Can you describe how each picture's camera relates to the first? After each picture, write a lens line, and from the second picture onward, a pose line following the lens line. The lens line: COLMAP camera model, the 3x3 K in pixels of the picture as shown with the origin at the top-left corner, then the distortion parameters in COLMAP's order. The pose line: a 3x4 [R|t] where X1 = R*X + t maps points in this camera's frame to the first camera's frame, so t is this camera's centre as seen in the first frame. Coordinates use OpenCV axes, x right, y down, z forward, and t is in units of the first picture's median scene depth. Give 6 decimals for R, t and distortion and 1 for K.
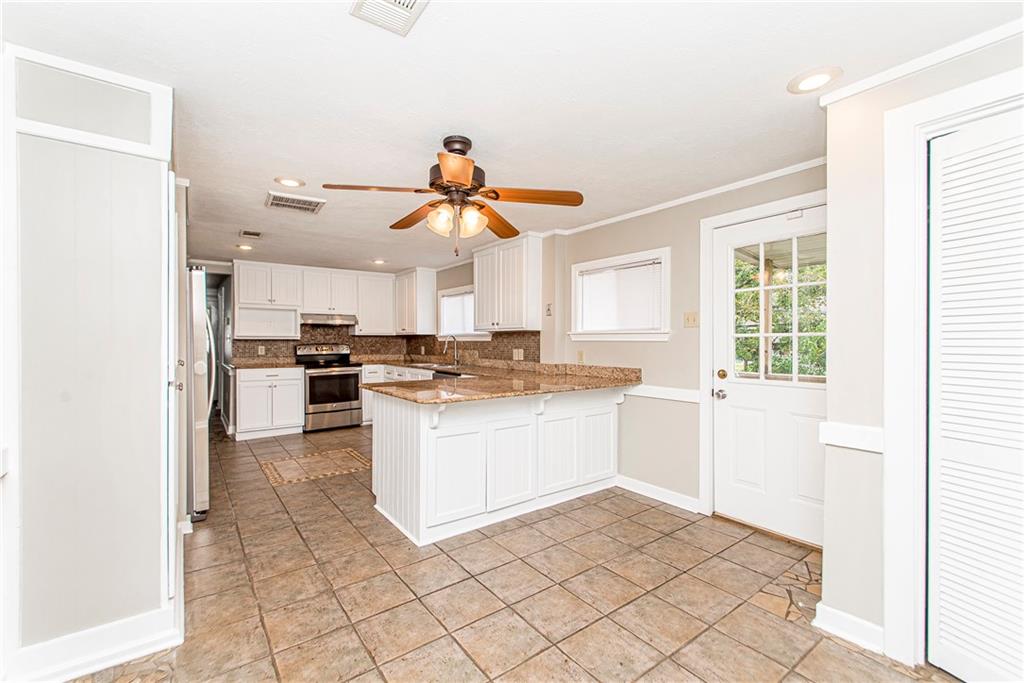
lens RADIAL K [[439.6, 0, 513.7], [0, 439.6, 342.2], [0, 0, 1]] dist [0.021880, -0.000328]
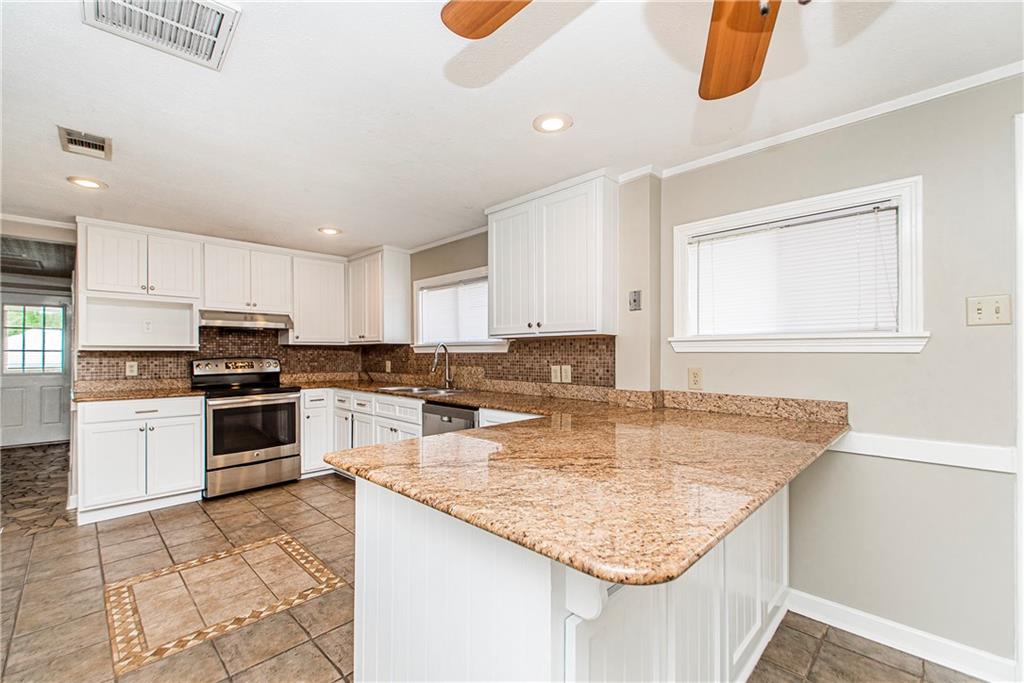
lens RADIAL K [[439.6, 0, 495.1], [0, 439.6, 349.8], [0, 0, 1]] dist [0.021880, -0.000328]
pose [[0.992833, -0.001357, 0.119500, -0.141277], [0.002544, 0.999949, -0.009787, -0.000806], [-0.119480, 0.010021, 0.992786, 0.326393]]
